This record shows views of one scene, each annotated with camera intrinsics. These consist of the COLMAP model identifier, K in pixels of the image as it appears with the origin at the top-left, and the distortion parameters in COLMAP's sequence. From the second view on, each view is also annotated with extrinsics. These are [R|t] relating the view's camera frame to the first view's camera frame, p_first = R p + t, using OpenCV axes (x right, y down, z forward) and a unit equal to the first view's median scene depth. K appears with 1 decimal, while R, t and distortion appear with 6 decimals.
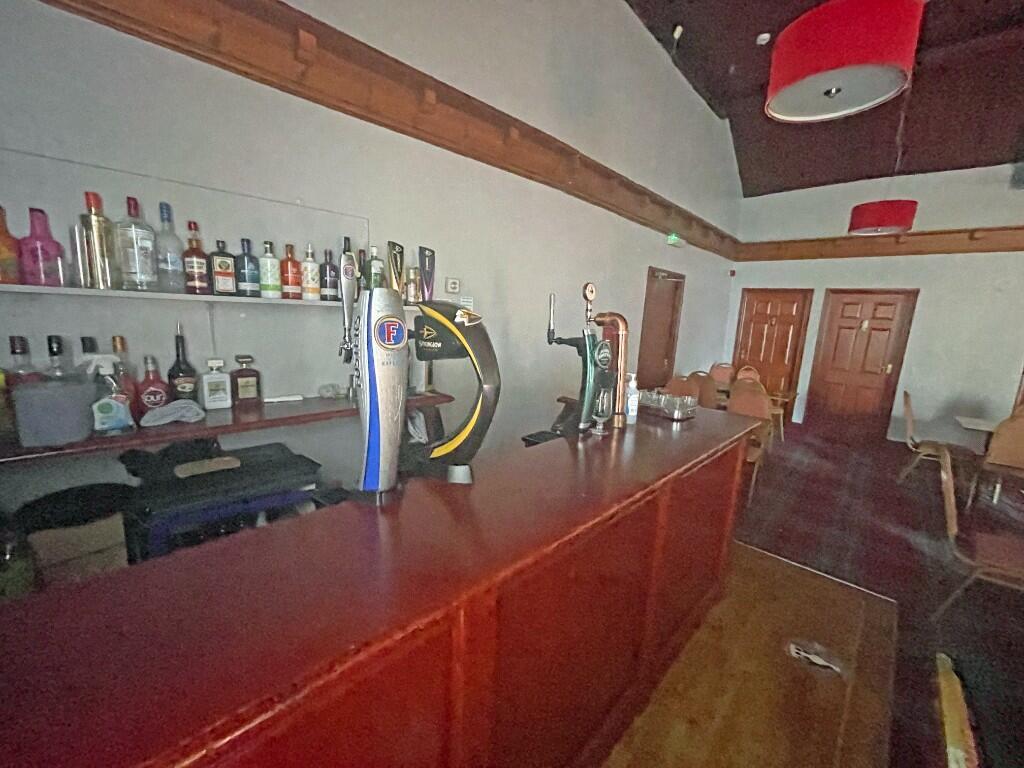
lens RADIAL K [[424.3, 0, 512.0], [0, 424.3, 384.0], [0, 0, 1]] dist [-0.012048, -0.000239]
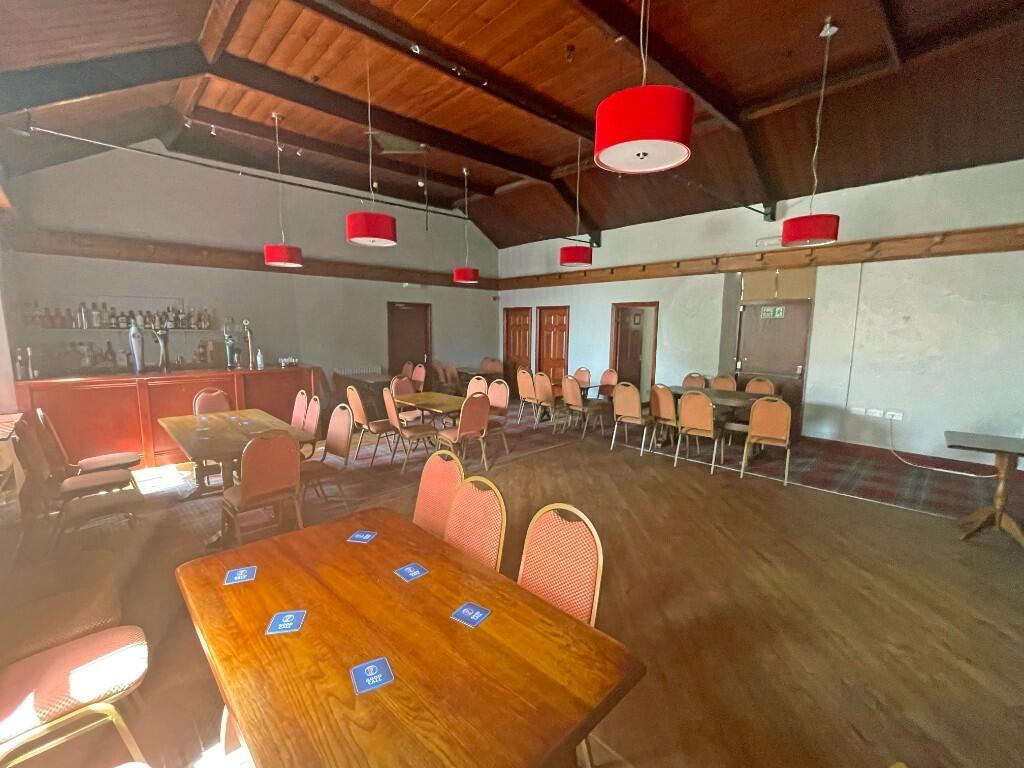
lens RADIAL K [[431.3, 0, 512.0], [0, 431.3, 384.0], [0, 0, 1]] dist [-0.026649, 0.000309]
pose [[0.999079, -0.035445, -0.024173, 2.197272], [0.034410, 0.998527, -0.041952, 0.416981], [0.025624, 0.041081, 0.998827, -1.979287]]
